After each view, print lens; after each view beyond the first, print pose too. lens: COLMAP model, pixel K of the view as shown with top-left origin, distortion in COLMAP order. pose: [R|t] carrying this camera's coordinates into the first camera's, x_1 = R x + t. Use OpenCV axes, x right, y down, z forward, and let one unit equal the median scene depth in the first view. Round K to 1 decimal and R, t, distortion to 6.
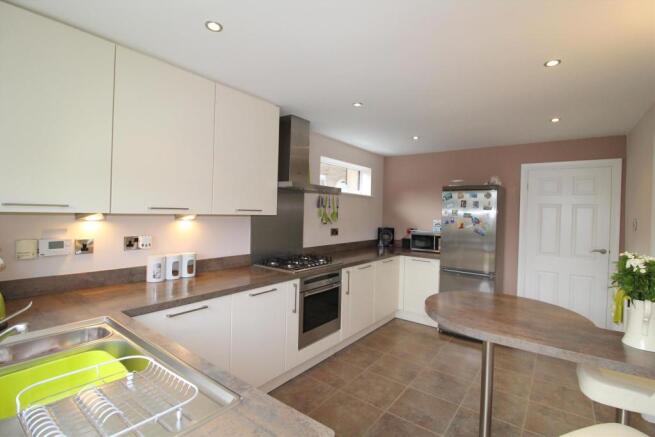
lens RADIAL K [[316.4, 0, 327.5], [0, 316.4, 218.5], [0, 0, 1]] dist [-0.014349, -0.000257]
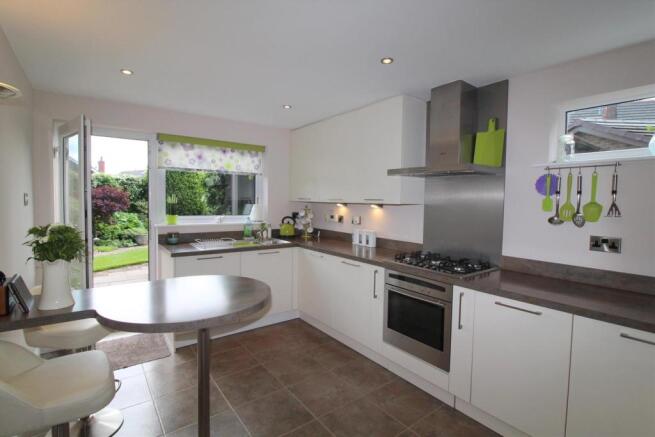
lens RADIAL K [[316.4, 0, 327.5], [0, 316.4, 218.5], [0, 0, 1]] dist [-0.014349, -0.000257]
pose [[-0.282308, 0.029093, -0.958882, 0.863601], [-0.040986, 0.998262, 0.042354, 0.001069], [0.958448, 0.051257, -0.280625, 1.056953]]
